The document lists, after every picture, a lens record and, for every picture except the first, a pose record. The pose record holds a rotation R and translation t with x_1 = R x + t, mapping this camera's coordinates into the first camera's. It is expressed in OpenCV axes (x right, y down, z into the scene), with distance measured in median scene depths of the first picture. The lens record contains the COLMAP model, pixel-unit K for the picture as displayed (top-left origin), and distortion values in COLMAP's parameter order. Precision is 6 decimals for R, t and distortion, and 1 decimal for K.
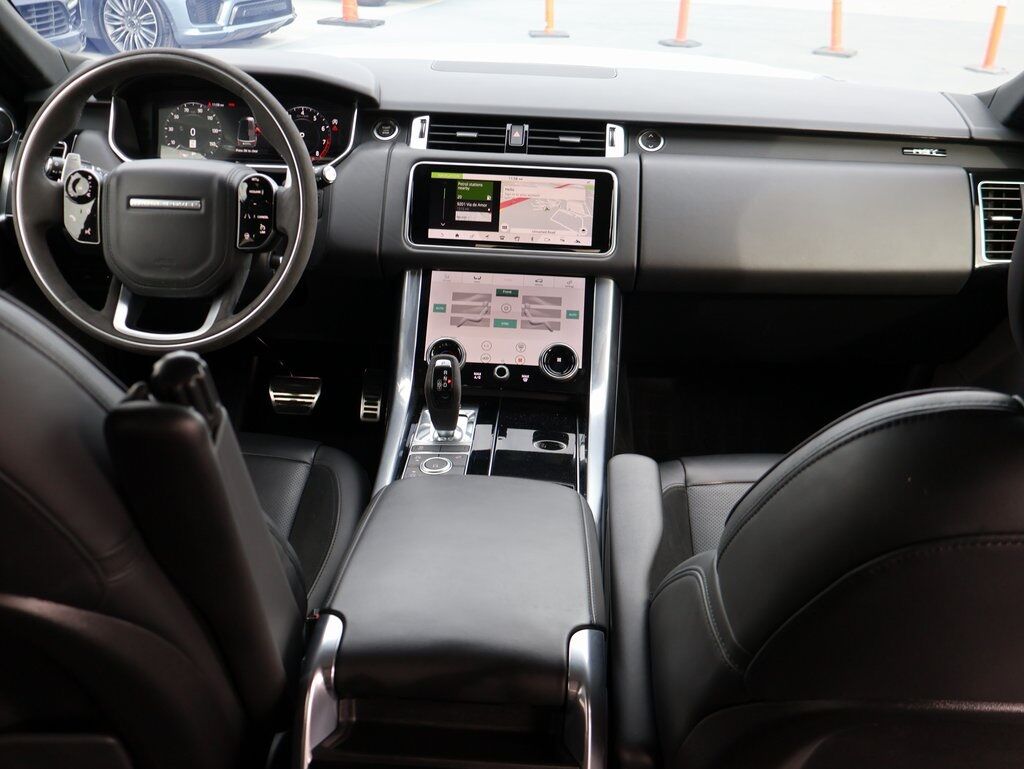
lens RADIAL K [[968.0, 0, 512.0], [0, 968.0, 384.5], [0, 0, 1]] dist [-0.002096, -0.003549]
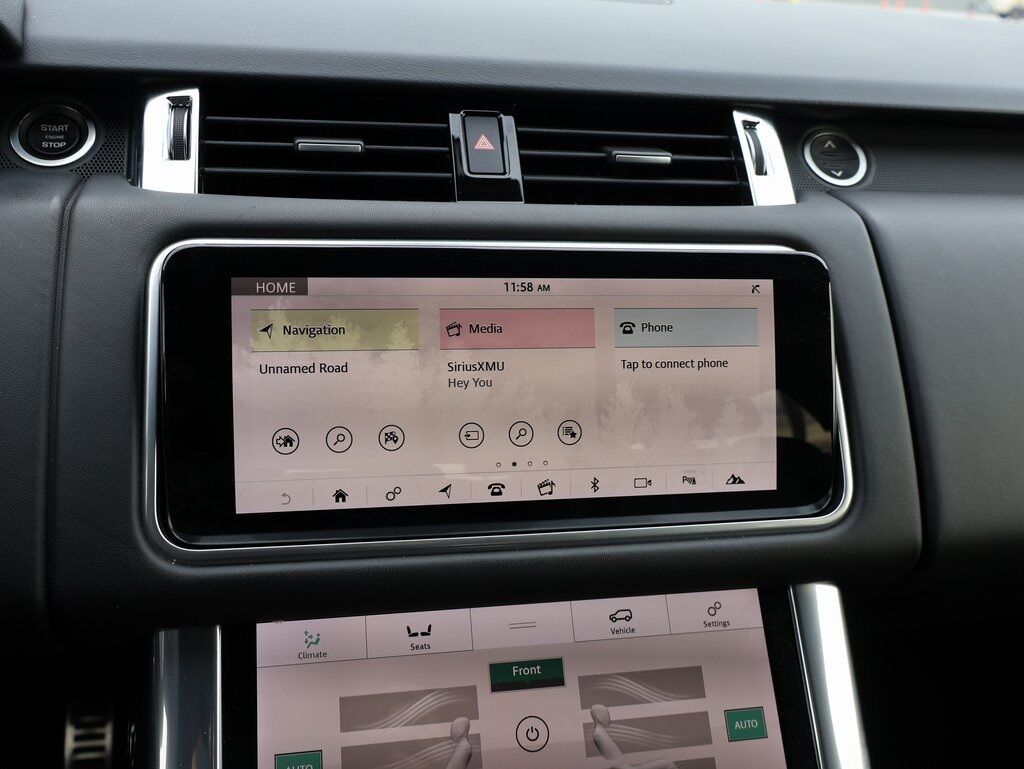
lens RADIAL K [[968.0, 0, 512.0], [0, 968.0, 384.5], [0, 0, 1]] dist [-0.002096, -0.003549]
pose [[0.965561, -0.071492, 0.250161, -0.074447], [0.078322, 0.996776, -0.017441, -0.172441], [-0.248107, 0.036433, 0.968047, 0.690536]]
